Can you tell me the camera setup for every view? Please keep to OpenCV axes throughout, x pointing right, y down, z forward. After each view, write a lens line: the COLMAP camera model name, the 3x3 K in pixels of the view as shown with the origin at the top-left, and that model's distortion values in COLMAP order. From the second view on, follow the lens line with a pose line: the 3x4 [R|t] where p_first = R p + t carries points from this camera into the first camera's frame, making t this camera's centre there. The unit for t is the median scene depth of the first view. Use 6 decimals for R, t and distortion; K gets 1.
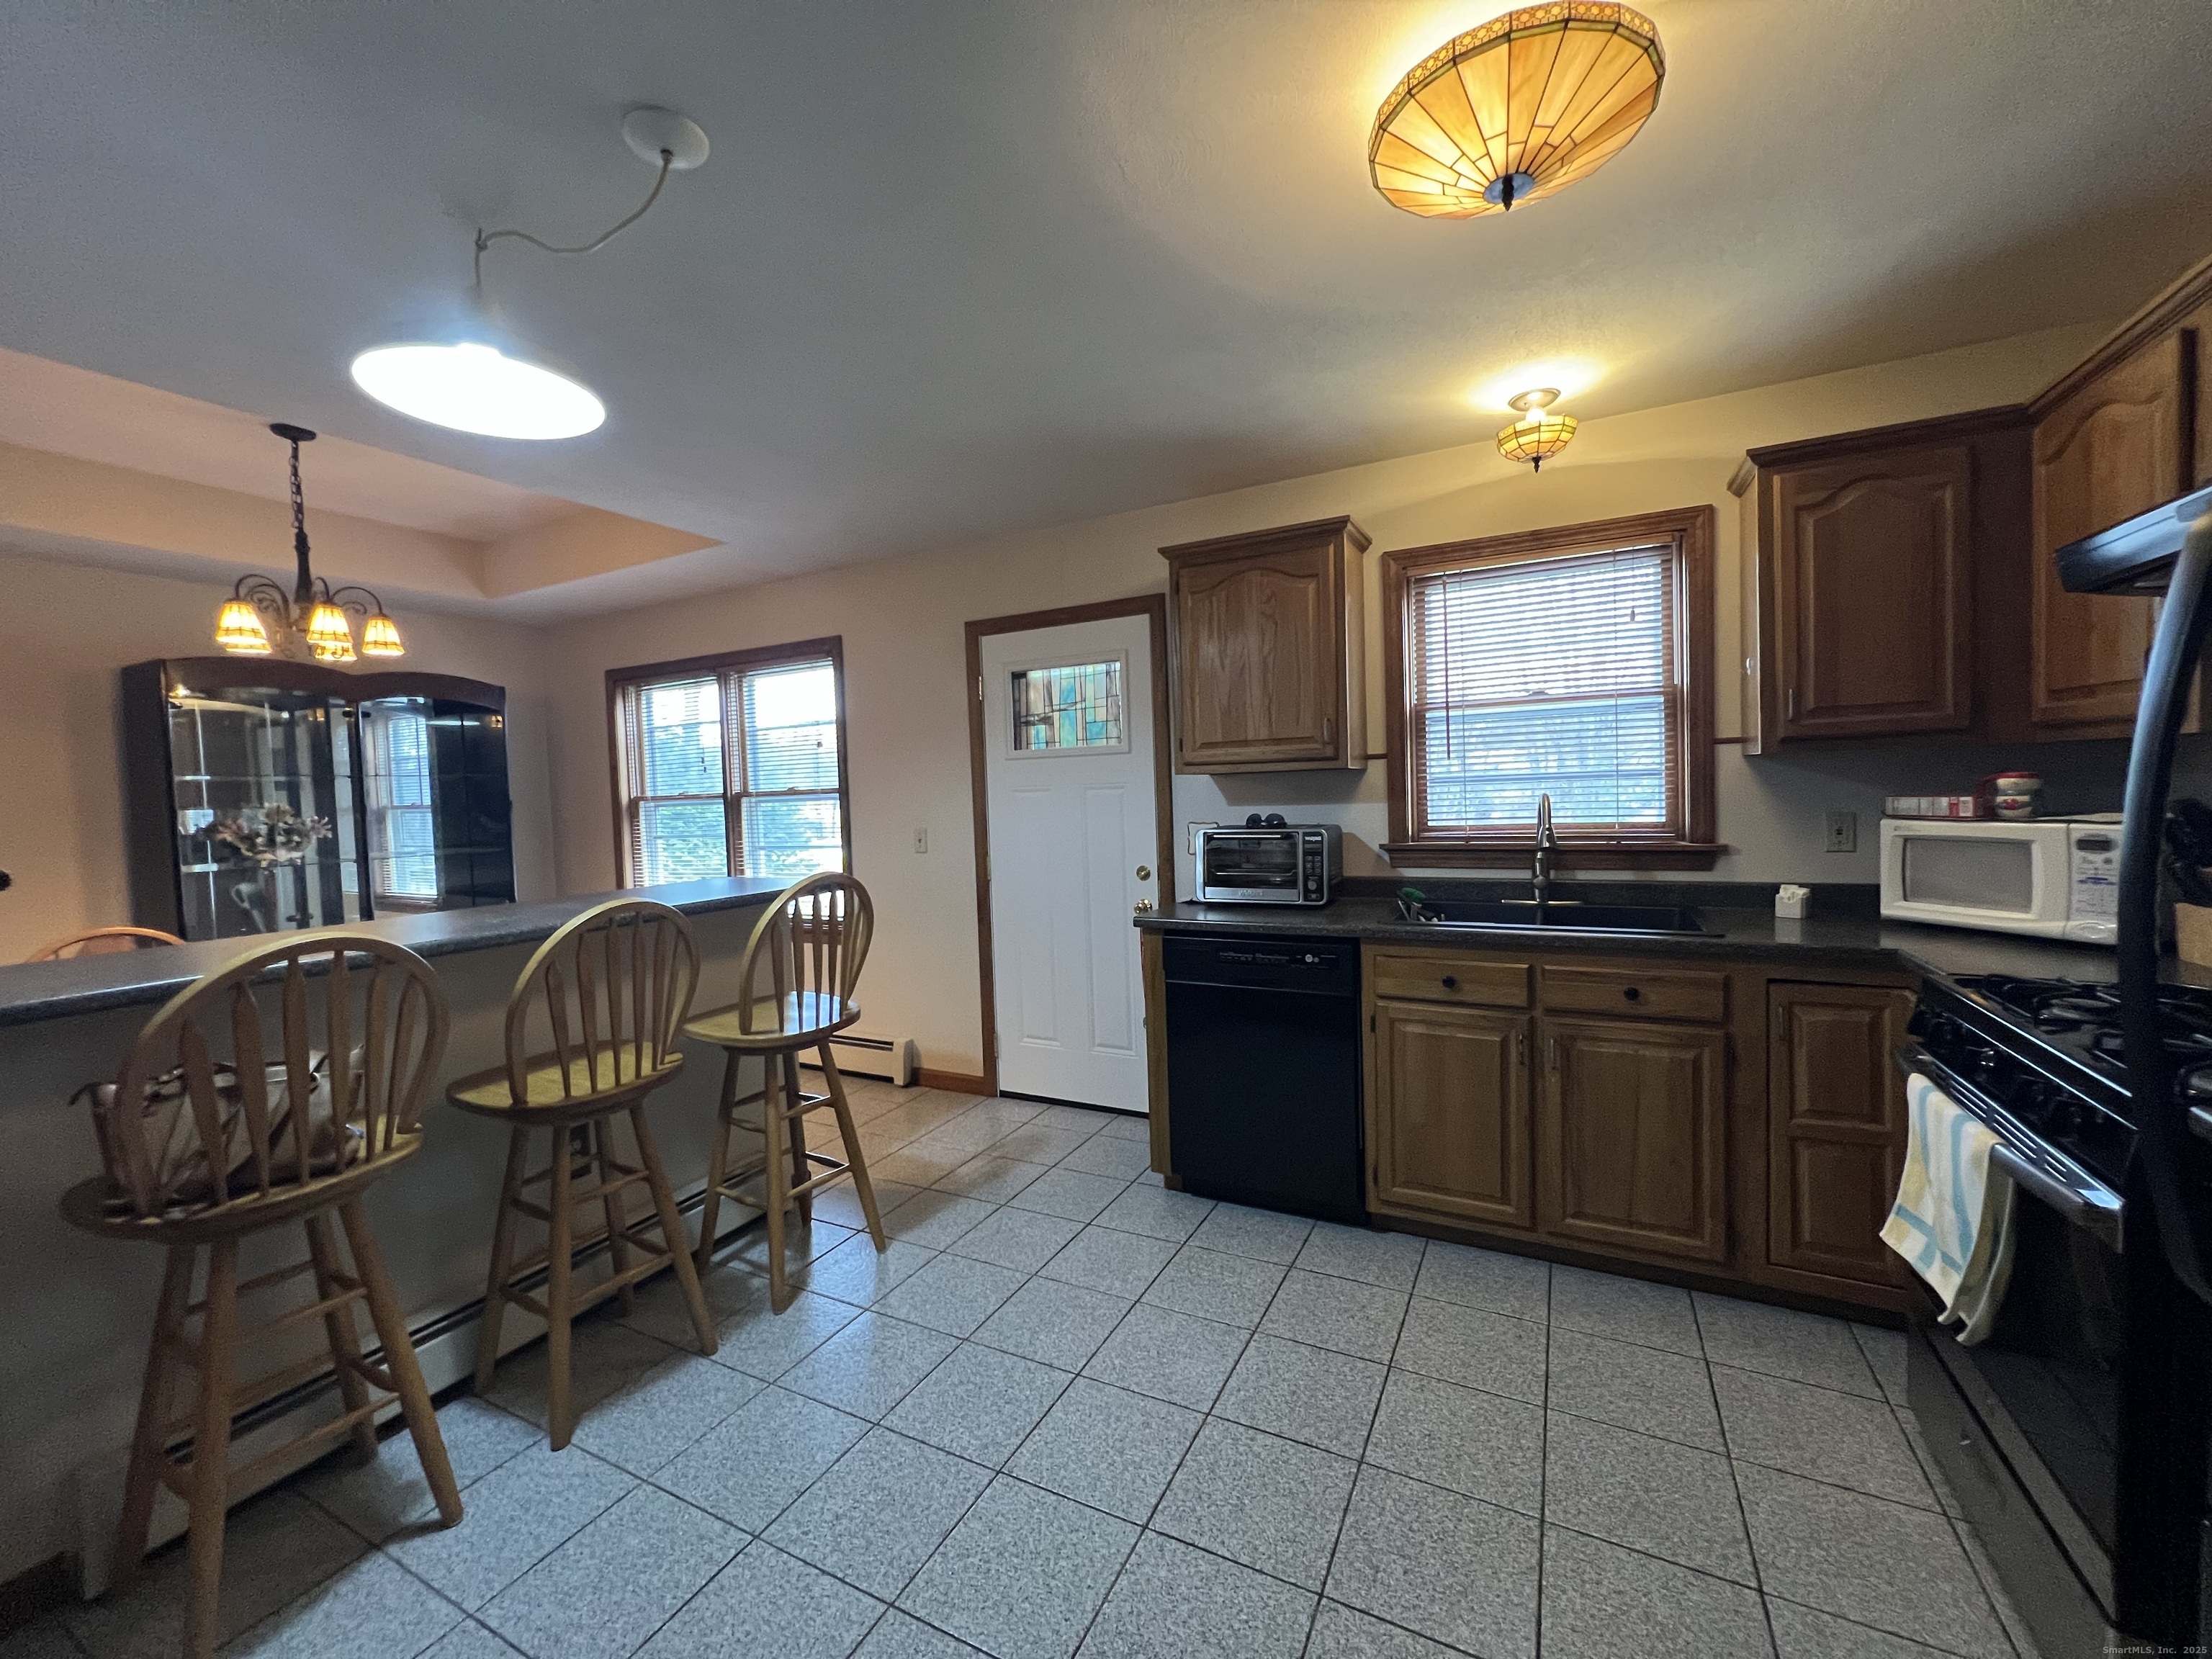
lens RADIAL K [[884.2, 0, 1099.6], [0, 884.2, 824.8], [0, 0, 1]] dist [-0.002488, 0.000321]
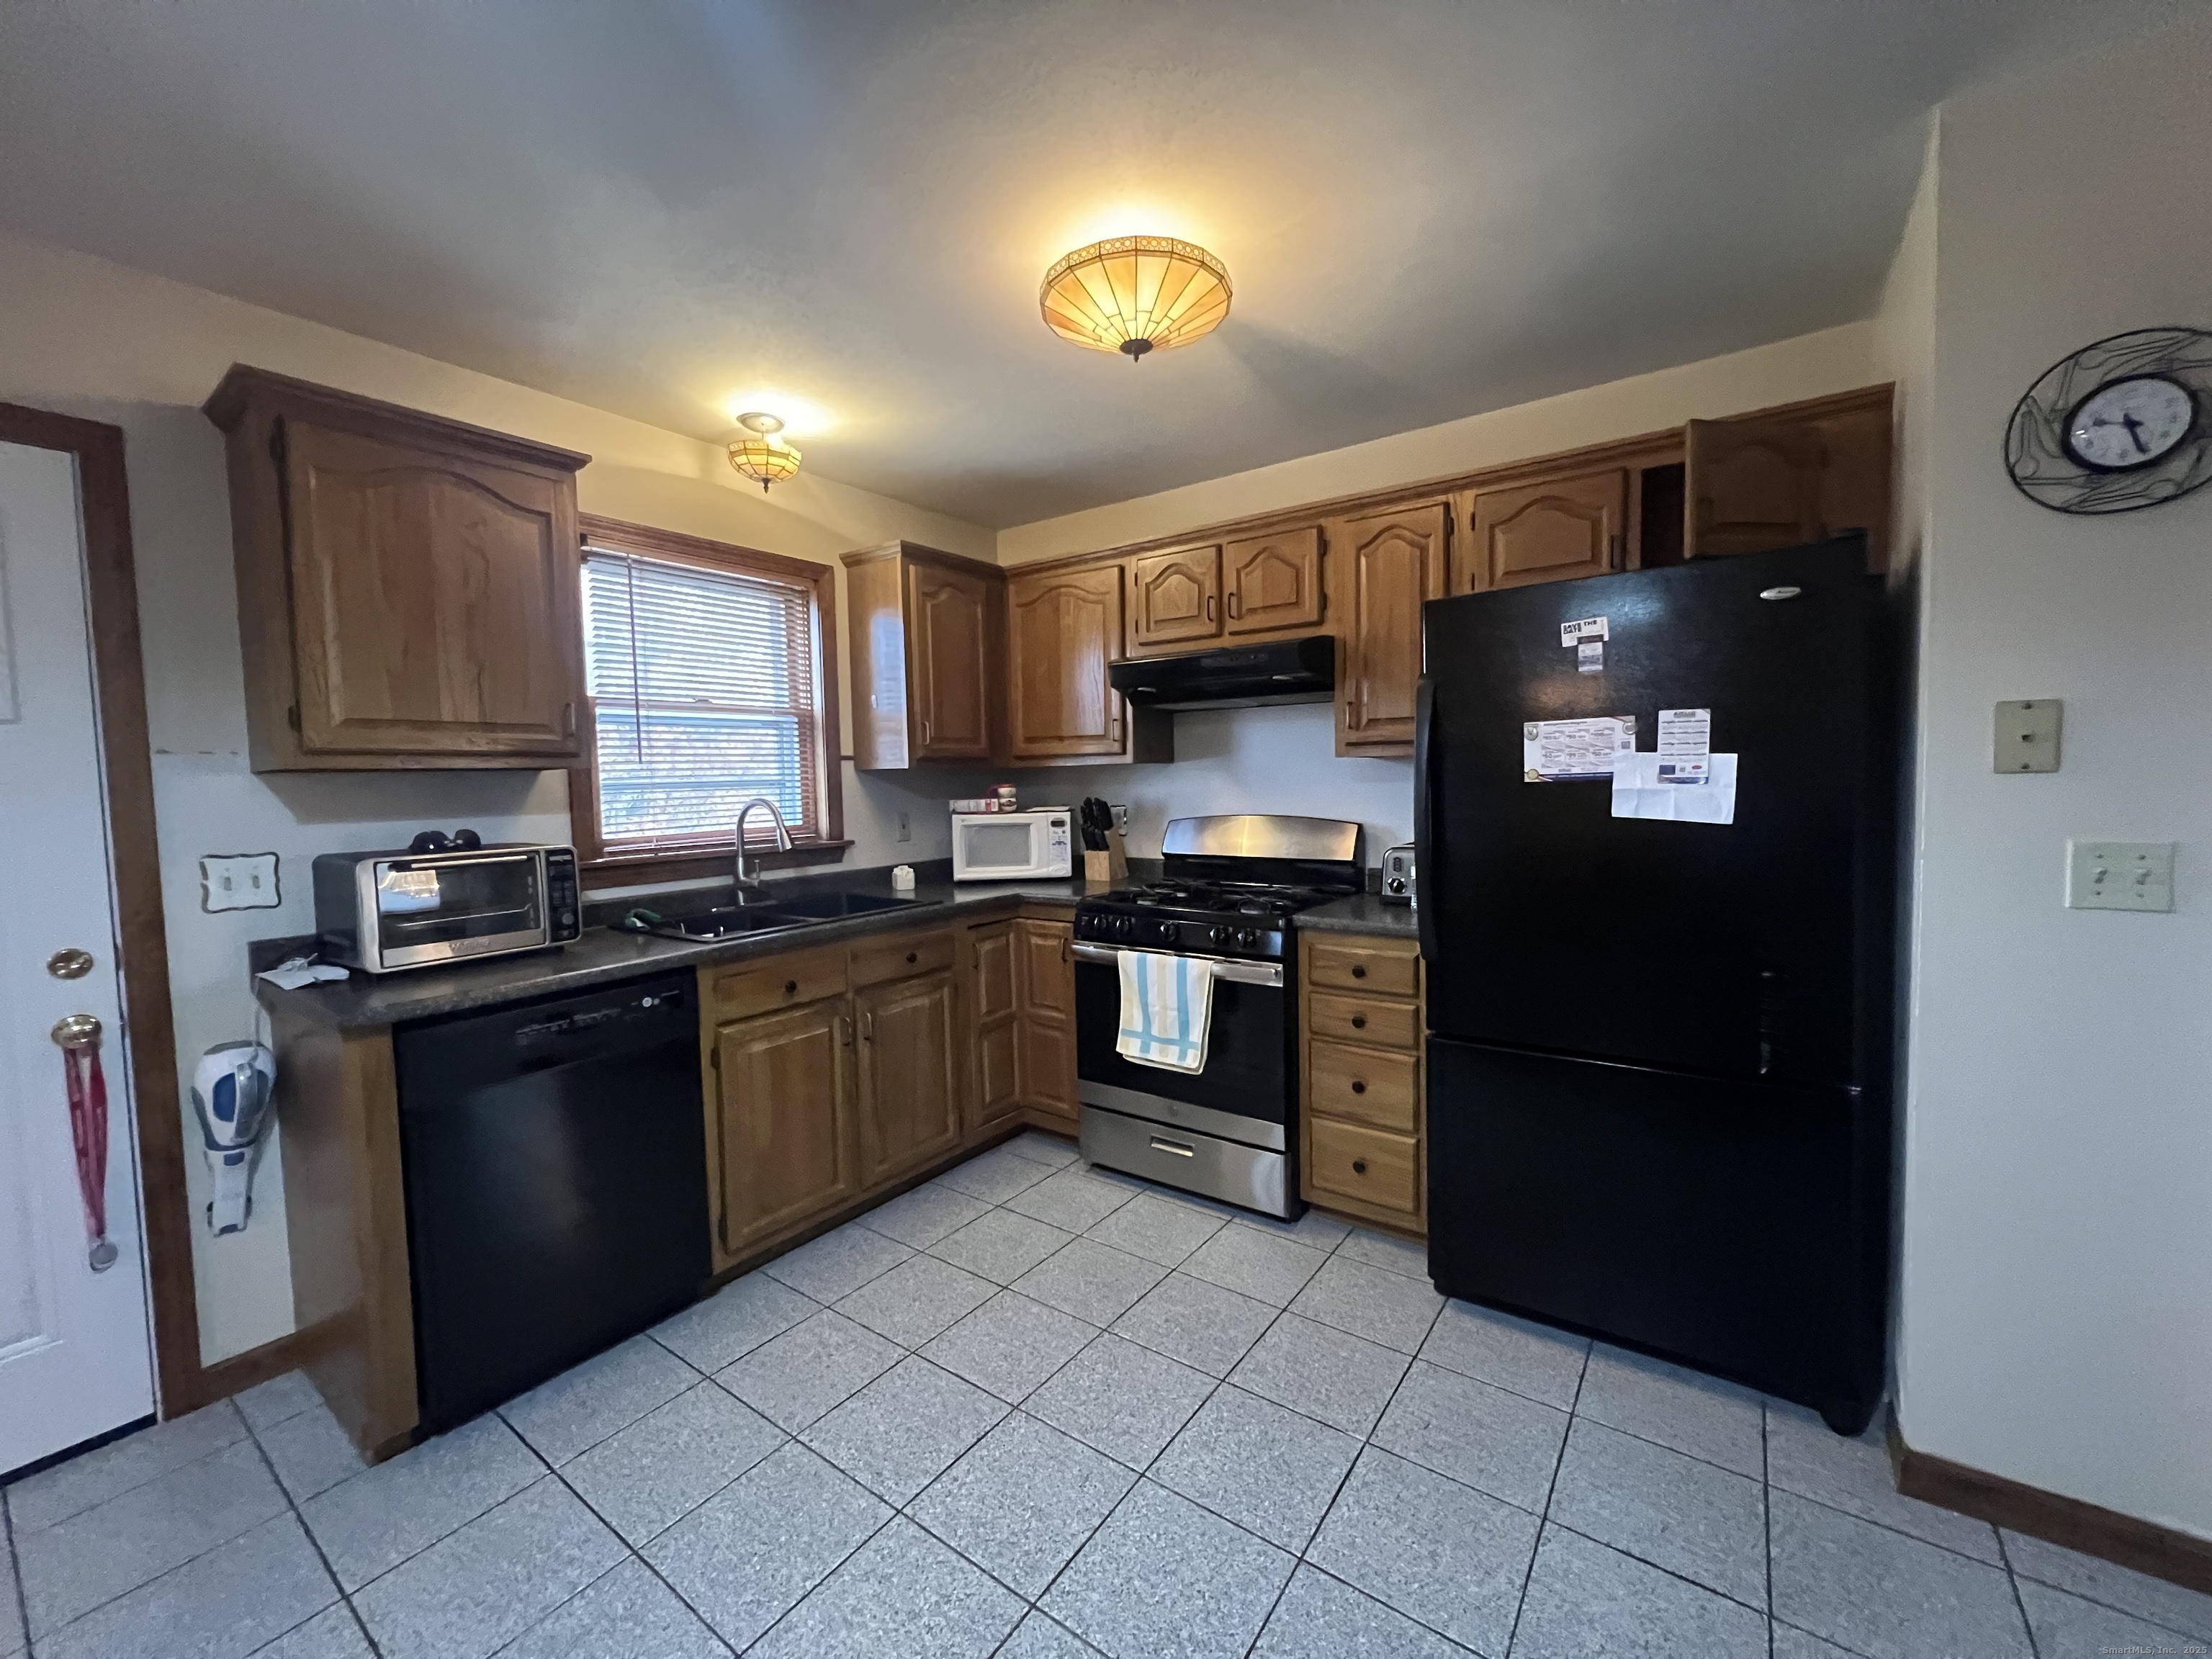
lens RADIAL K [[884.2, 0, 1101.8], [0, 884.2, 826.0], [0, 0, 1]] dist [-0.002488, 0.000321]
pose [[0.143460, -0.024533, 0.989352, -0.591568], [0.056479, 0.998266, 0.016564, 0.002051], [-0.988043, 0.053501, 0.144597, 0.565443]]
